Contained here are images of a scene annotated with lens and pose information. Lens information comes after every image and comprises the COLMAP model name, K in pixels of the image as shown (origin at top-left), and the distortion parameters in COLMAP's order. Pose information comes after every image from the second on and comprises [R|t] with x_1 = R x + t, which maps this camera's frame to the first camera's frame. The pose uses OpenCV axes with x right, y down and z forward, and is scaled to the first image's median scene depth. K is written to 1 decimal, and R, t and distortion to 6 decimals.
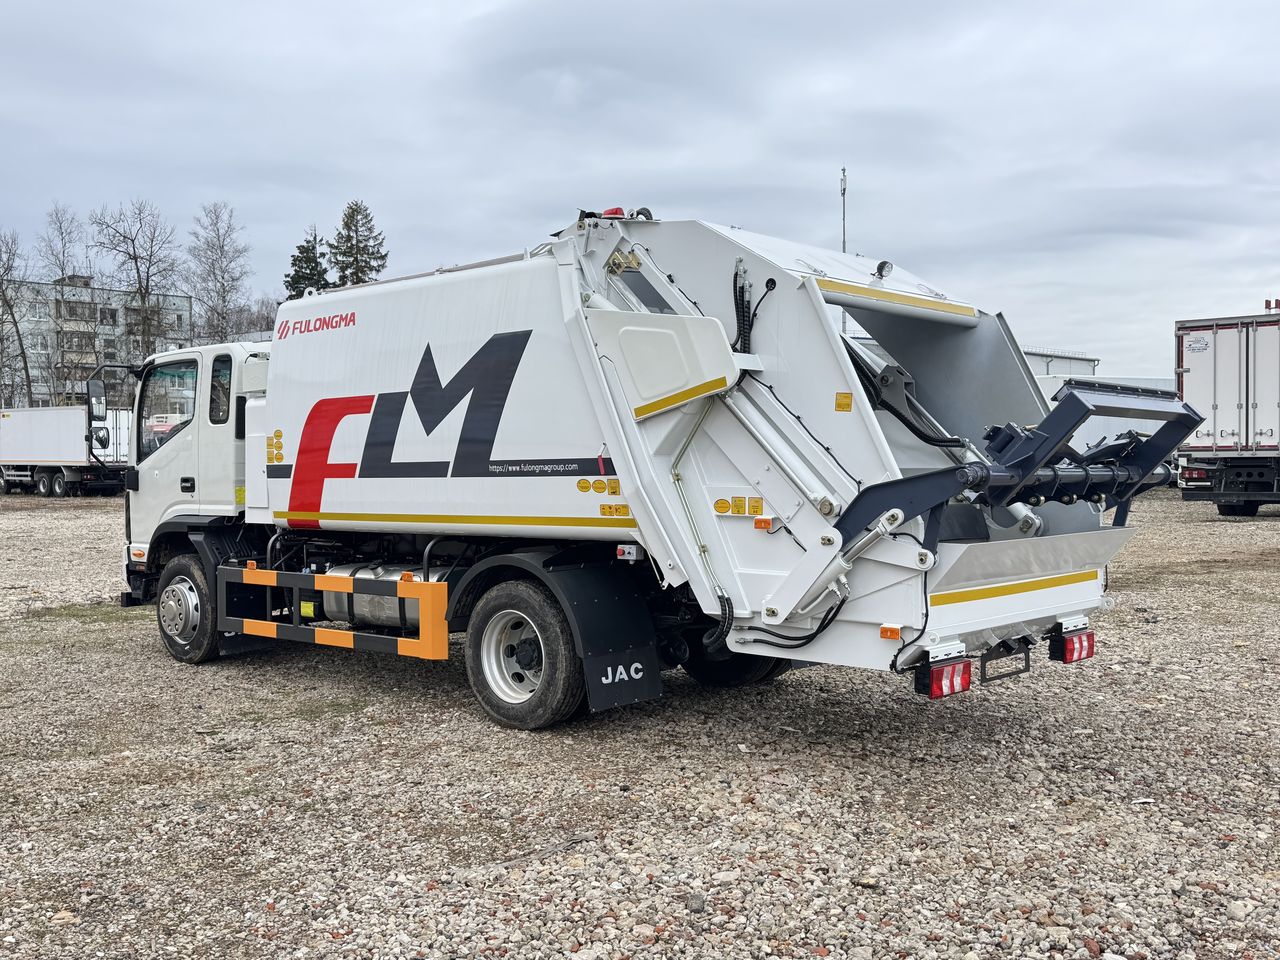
lens RADIAL K [[1265.7, 0, 637.9], [0, 1265.7, 477.9], [0, 0, 1]] dist [0.140560, -0.262332]
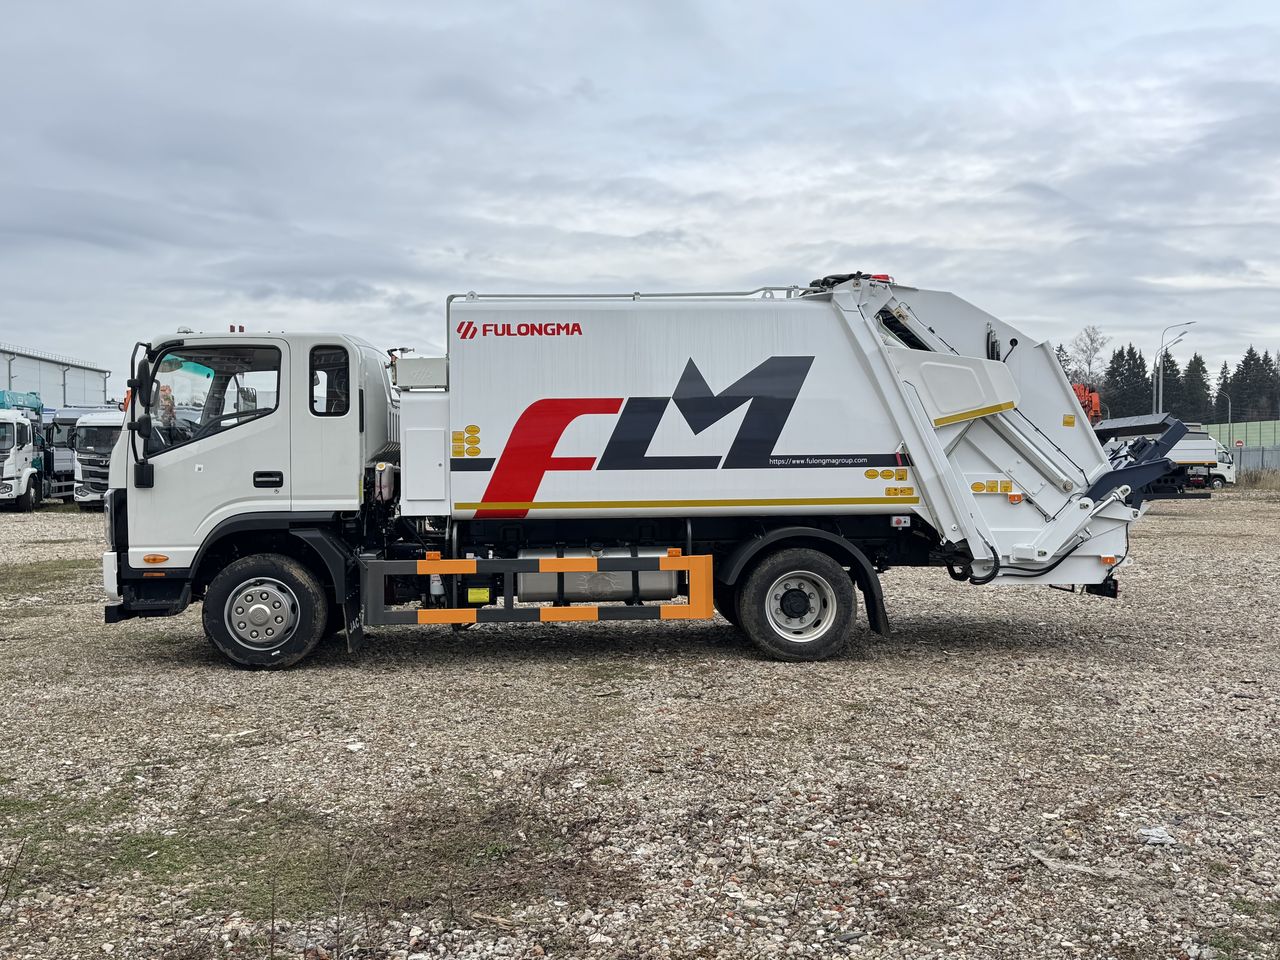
lens RADIAL K [[1265.7, 0, 637.9], [0, 1265.7, 477.9], [0, 0, 1]] dist [0.140560, -0.262332]
pose [[0.695133, -0.002577, 0.718877, -1.048698], [0.006314, 0.999977, -0.002521, 0.010421], [-0.718853, 0.006291, 0.695133, 0.196160]]
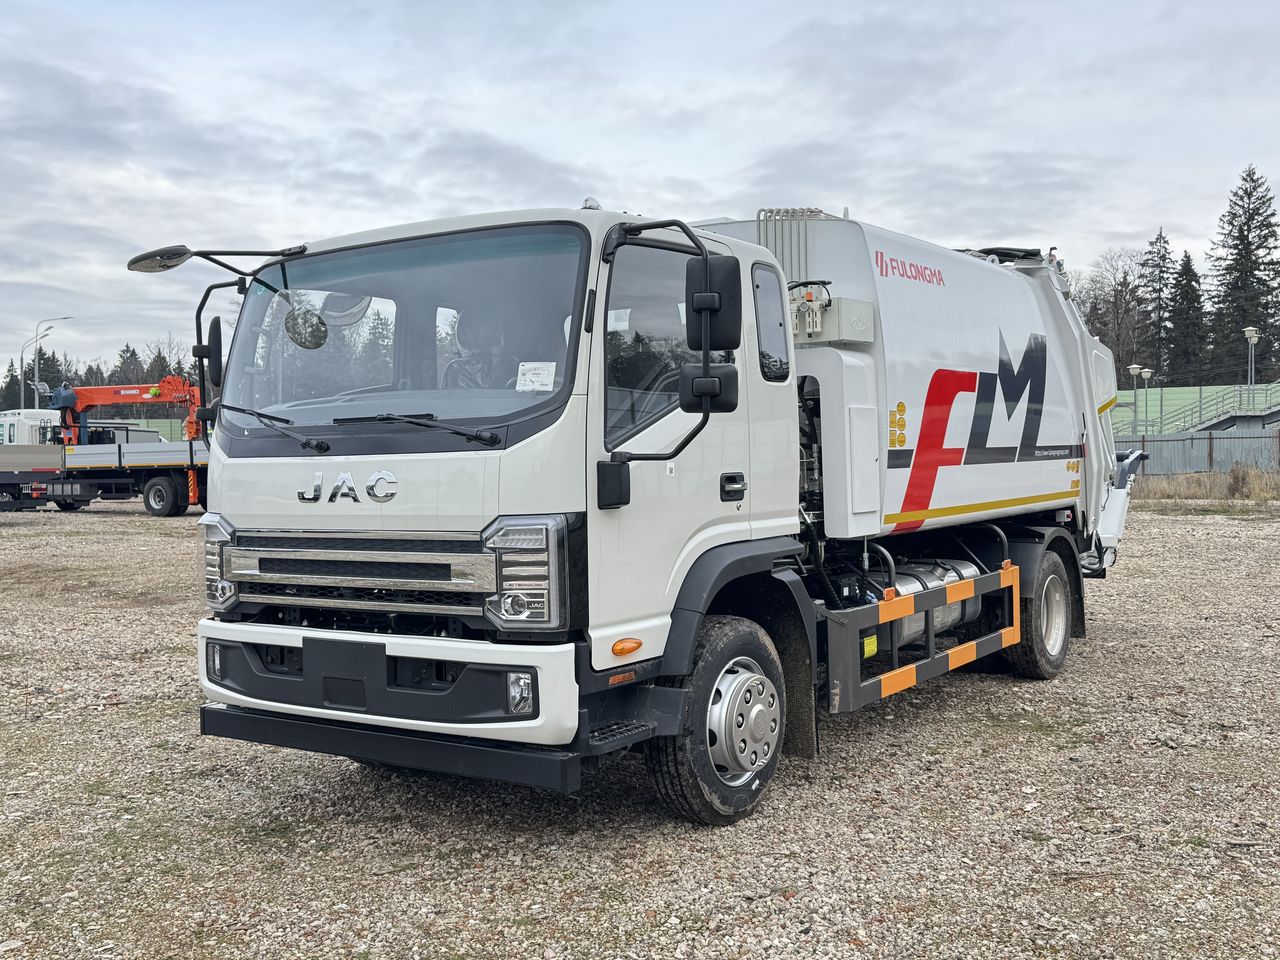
lens RADIAL K [[1265.7, 0, 637.9], [0, 1265.7, 477.9], [0, 0, 1]] dist [0.140560, -0.262332]
pose [[-0.137263, -0.008877, 0.990495, -1.100210], [0.024306, 0.999629, 0.012327, -0.007541], [-0.990236, 0.025767, -0.136997, 1.398040]]
